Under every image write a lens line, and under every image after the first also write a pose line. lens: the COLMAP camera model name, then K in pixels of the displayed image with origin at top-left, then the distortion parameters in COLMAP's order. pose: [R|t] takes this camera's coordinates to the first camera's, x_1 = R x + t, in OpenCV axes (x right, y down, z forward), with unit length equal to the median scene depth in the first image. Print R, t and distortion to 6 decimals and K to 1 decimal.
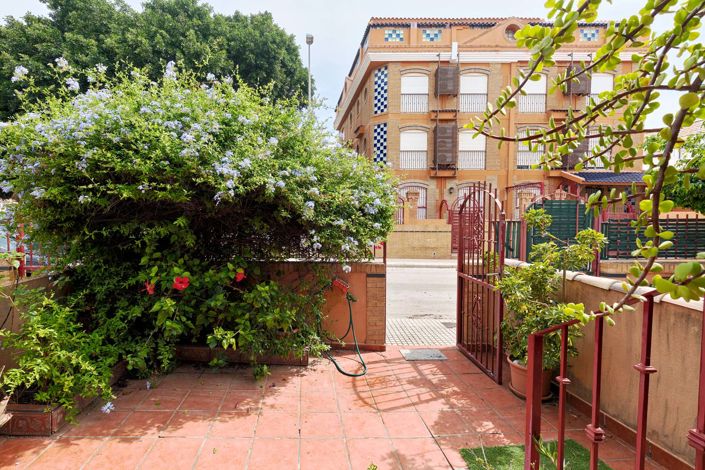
lens RADIAL K [[327.4, 0, 330.6], [0, 327.4, 224.9], [0, 0, 1]] dist [-0.000271, -0.000596]
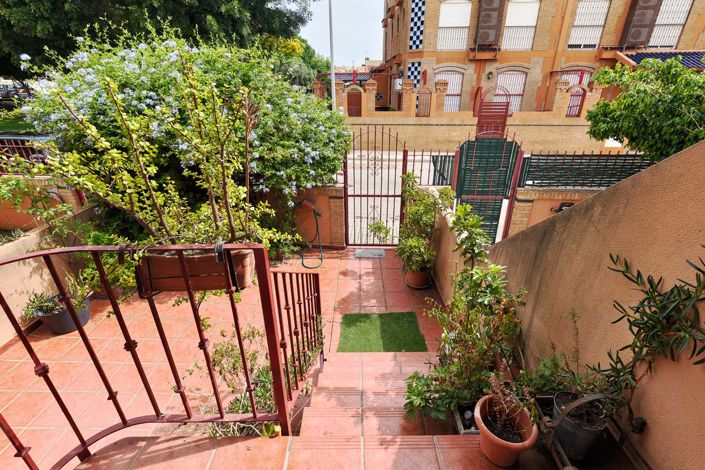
lens RADIAL K [[319.5, 0, 355.3], [0, 319.5, 230.6], [0, 0, 1]] dist [0.001746, -0.001184]
pose [[0.997531, 0.021908, -0.066723, 0.072776], [0.004542, 0.927983, 0.372595, -0.047403], [0.070081, -0.371978, 0.925592, -0.053457]]
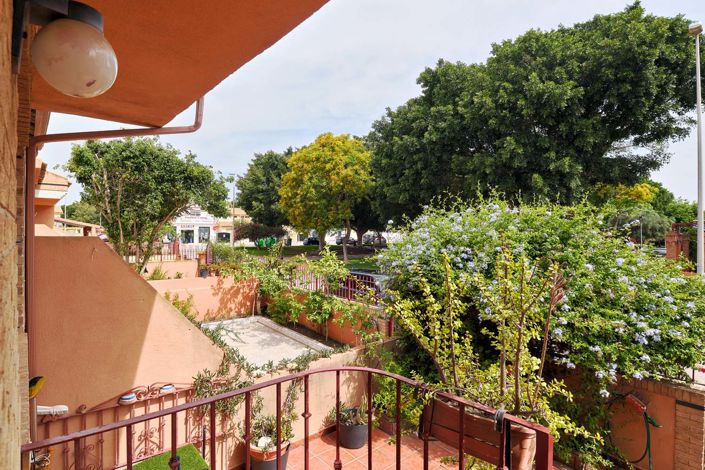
lens RADIAL K [[371.1, 0, 348.4], [0, 371.1, 234.1], [0, 0, 1]] dist [-0.010521, -0.007767]
pose [[0.617389, 0.000039, -0.786658, 0.079368], [-0.040017, 0.998707, -0.031357, -0.051961], [0.785640, 0.050839, 0.616592, -0.066050]]
